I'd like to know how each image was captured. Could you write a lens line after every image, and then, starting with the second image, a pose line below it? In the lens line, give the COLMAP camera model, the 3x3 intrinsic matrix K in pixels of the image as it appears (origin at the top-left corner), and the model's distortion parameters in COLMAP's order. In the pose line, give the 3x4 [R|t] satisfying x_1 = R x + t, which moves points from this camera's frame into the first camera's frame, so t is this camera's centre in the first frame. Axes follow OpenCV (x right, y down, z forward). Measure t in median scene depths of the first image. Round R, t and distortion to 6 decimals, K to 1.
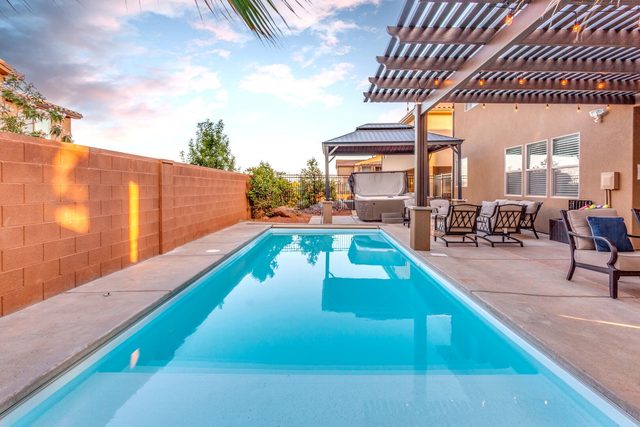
lens RADIAL K [[313.6, 0, 329.3], [0, 313.6, 185.6], [0, 0, 1]] dist [-0.001273, -0.000074]
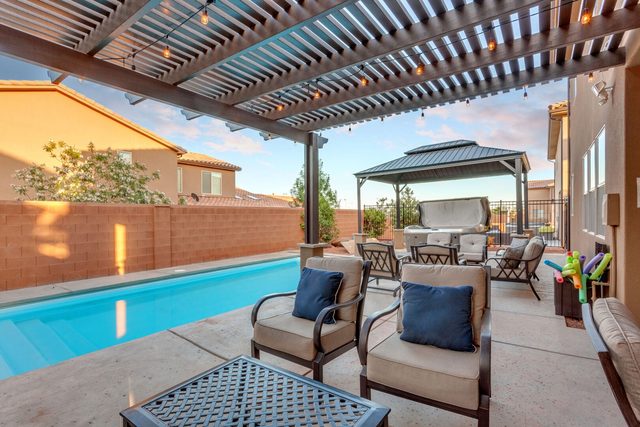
lens RADIAL K [[306.9, 0, 326.3], [0, 306.9, 217.1], [0, 0, 1]] dist [-0.001324, -0.000041]
pose [[0.808123, -0.011583, -0.588900, 0.870718], [0.019191, 0.999794, 0.006671, -0.017155], [0.588701, -0.016692, 0.808178, 0.294615]]
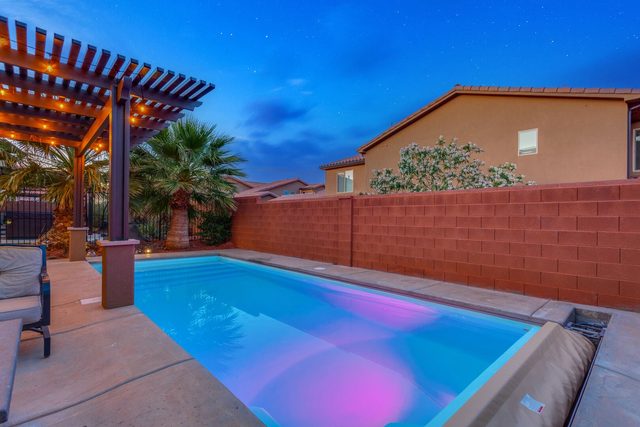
lens RADIAL K [[310.1, 0, 317.9], [0, 310.1, 227.5], [0, 0, 1]] dist [0.002400, 0.000671]
pose [[-0.734363, 0.011764, -0.678655, 0.426742], [-0.005918, 0.999701, 0.023733, 0.018951], [0.678731, 0.021444, -0.734074, 1.790177]]
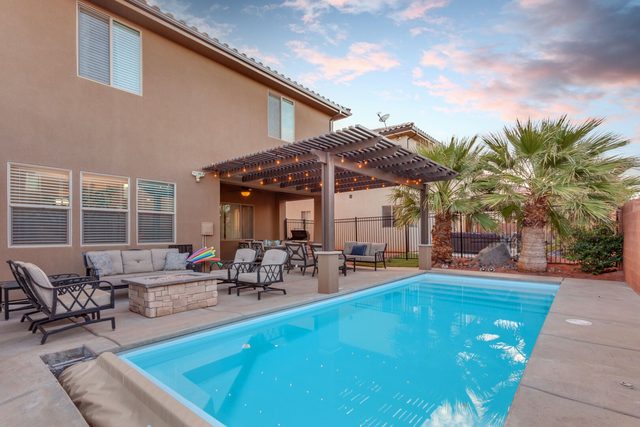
lens RADIAL K [[314.7, 0, 319.0], [0, 314.7, 234.9], [0, 0, 1]] dist [0.001132, 0.000421]
pose [[-0.761256, 0.002002, 0.648448, -0.365319], [-0.003121, 0.999972, -0.006751, 0.019473], [-0.648444, -0.007164, -0.761229, 1.822151]]
